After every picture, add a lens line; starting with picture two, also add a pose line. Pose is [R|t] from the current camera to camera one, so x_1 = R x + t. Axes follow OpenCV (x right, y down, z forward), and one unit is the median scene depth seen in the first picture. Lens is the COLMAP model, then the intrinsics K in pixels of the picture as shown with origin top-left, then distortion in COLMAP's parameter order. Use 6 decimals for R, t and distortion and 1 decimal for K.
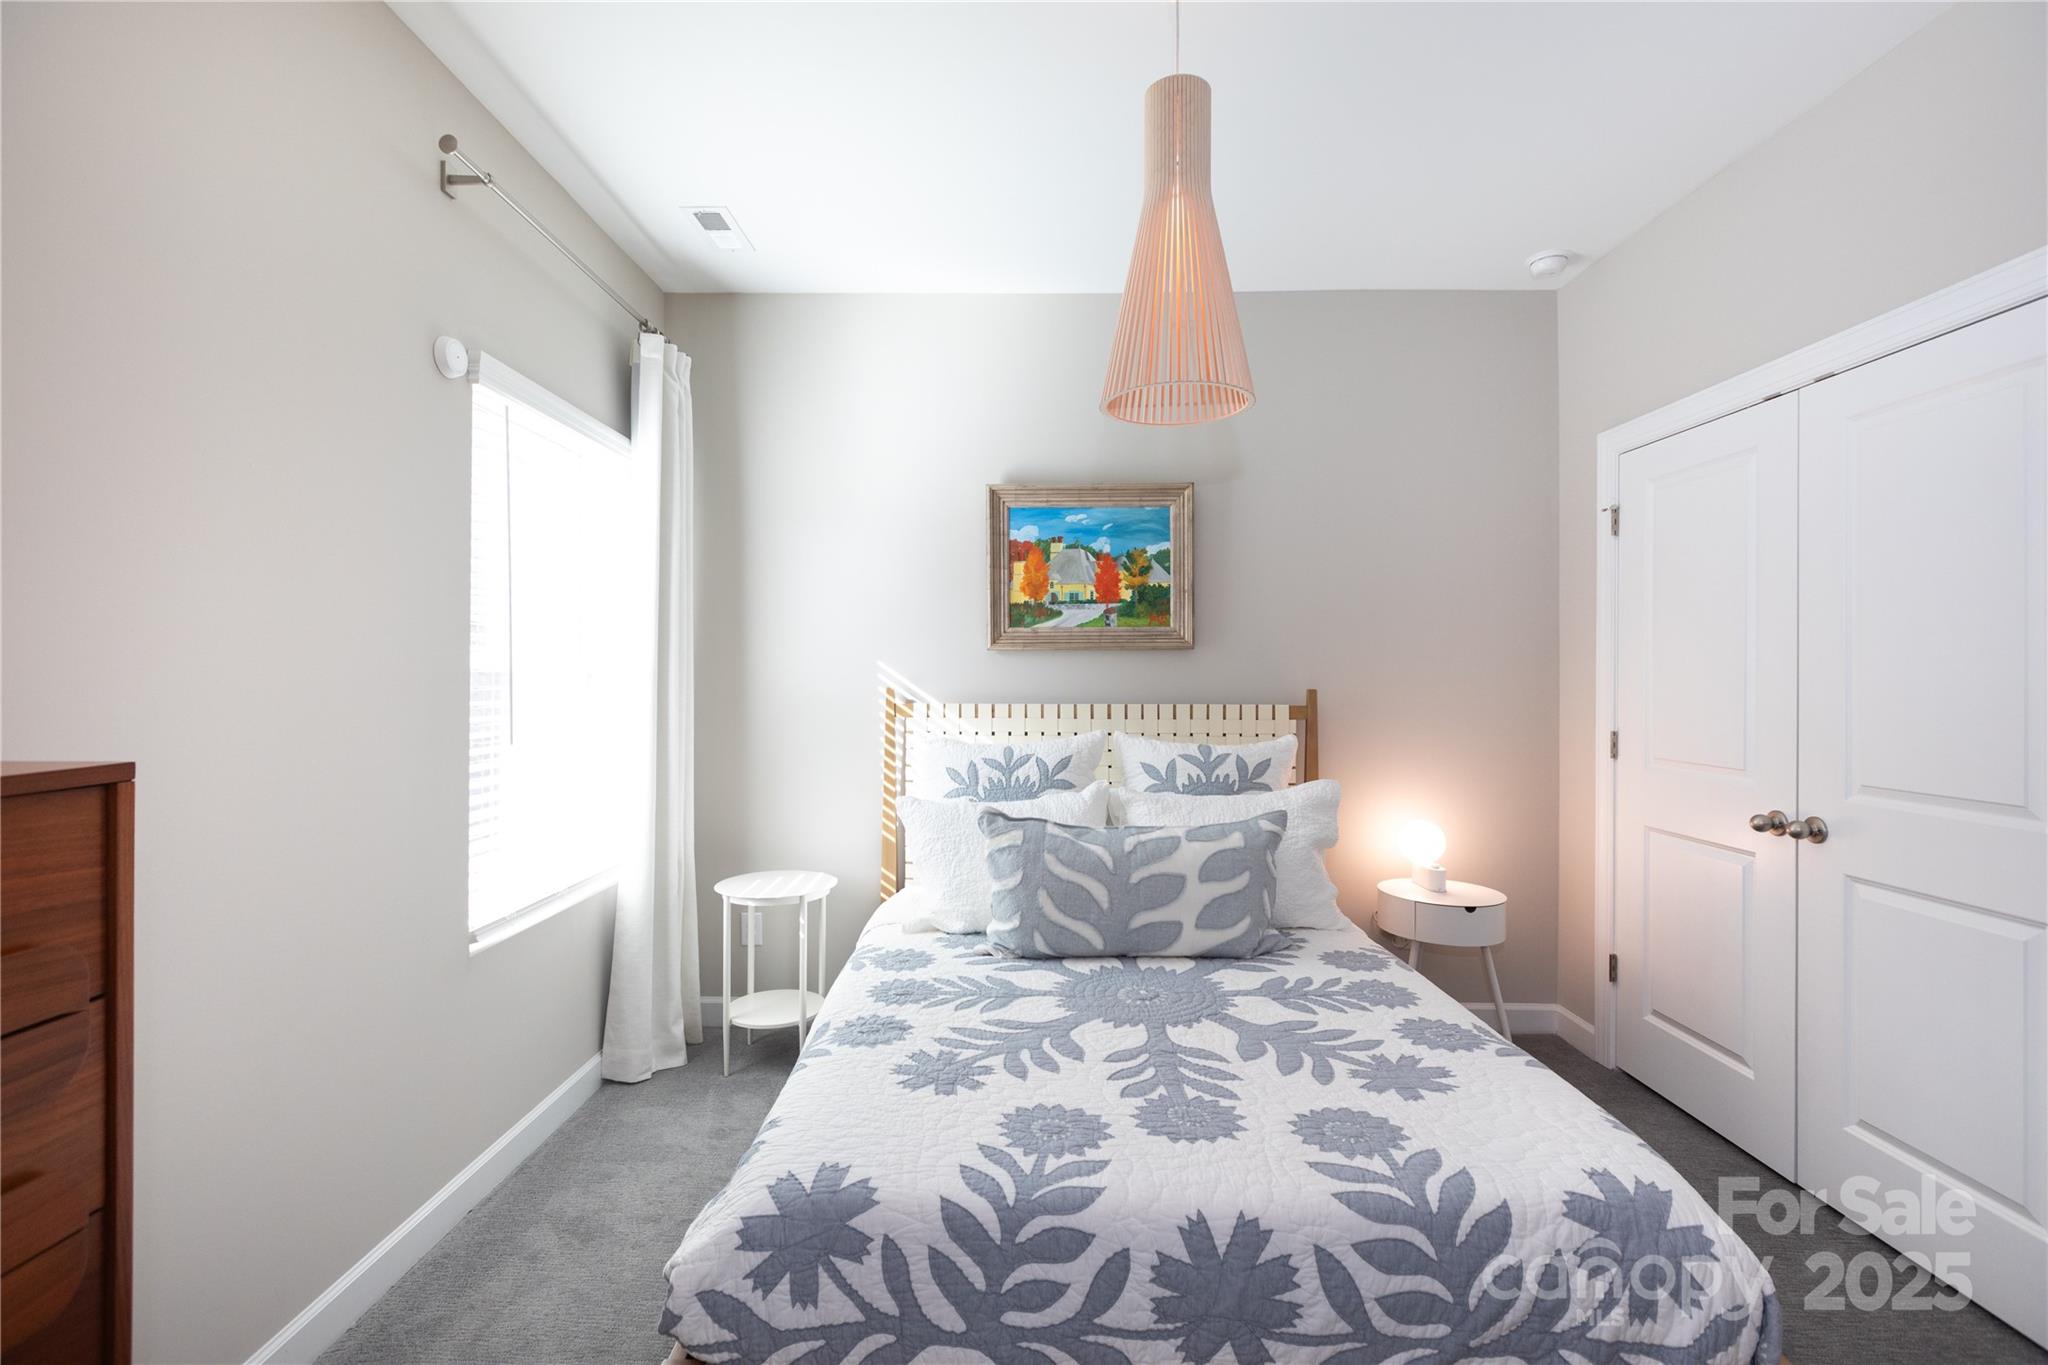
lens RADIAL K [[936.4, 0, 1019.4], [0, 936.4, 648.0], [0, 0, 1]] dist [-0.004255, -0.000315]
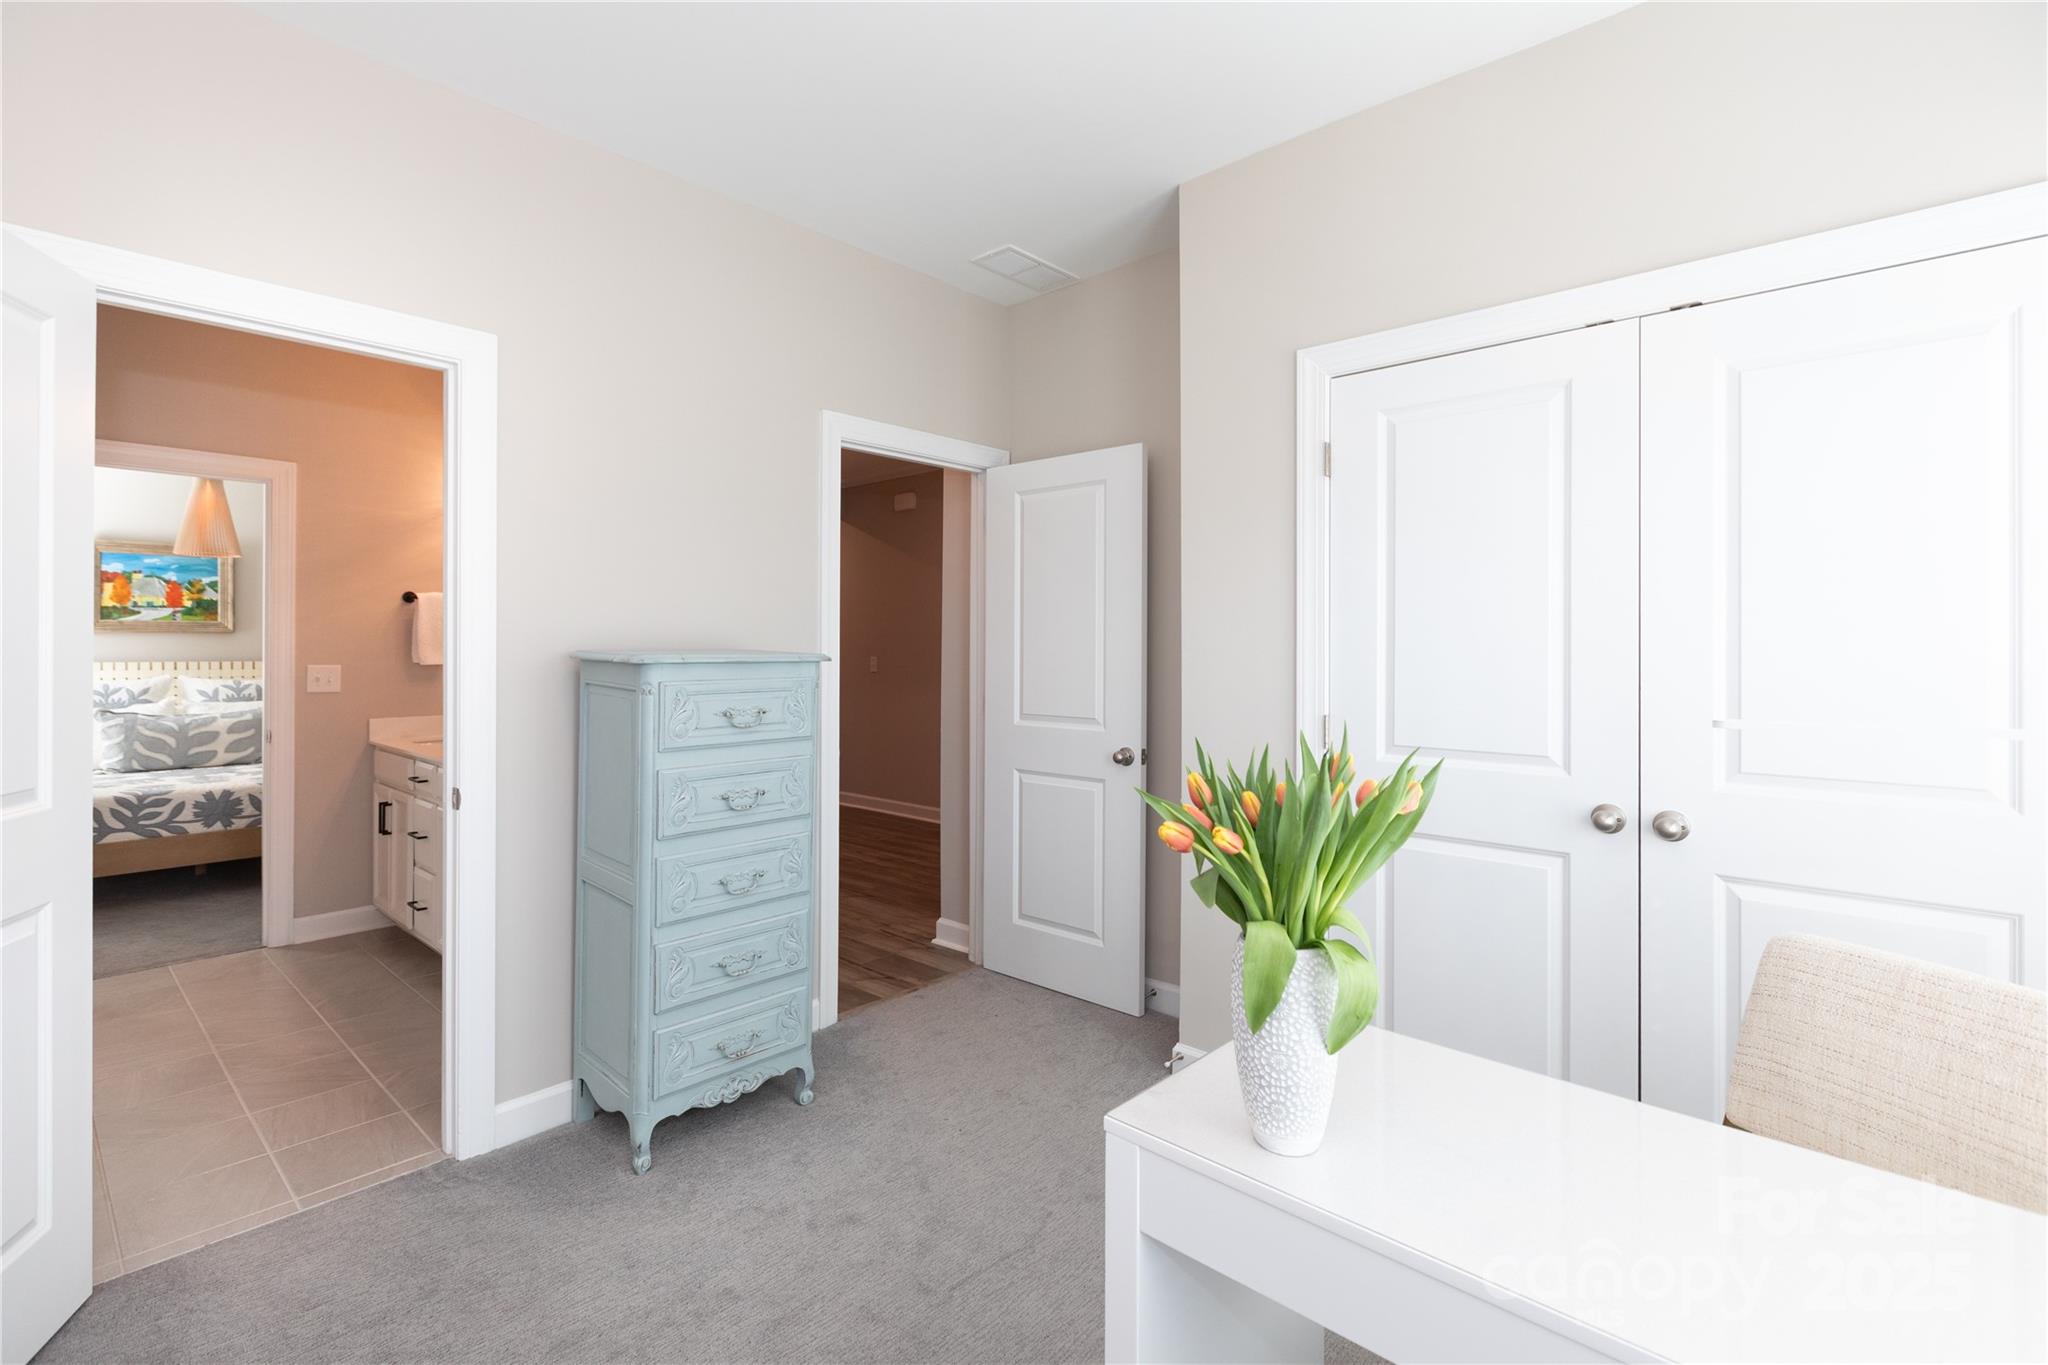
lens RADIAL K [[936.4, 0, 1019.4], [0, 936.4, 648.0], [0, 0, 1]] dist [-0.004255, -0.000315]
pose [[0.671061, -0.001461, 0.741400, -0.172335], [-0.020923, 0.999562, 0.020908, -0.046941], [-0.741106, -0.029543, 0.670737, -1.672121]]
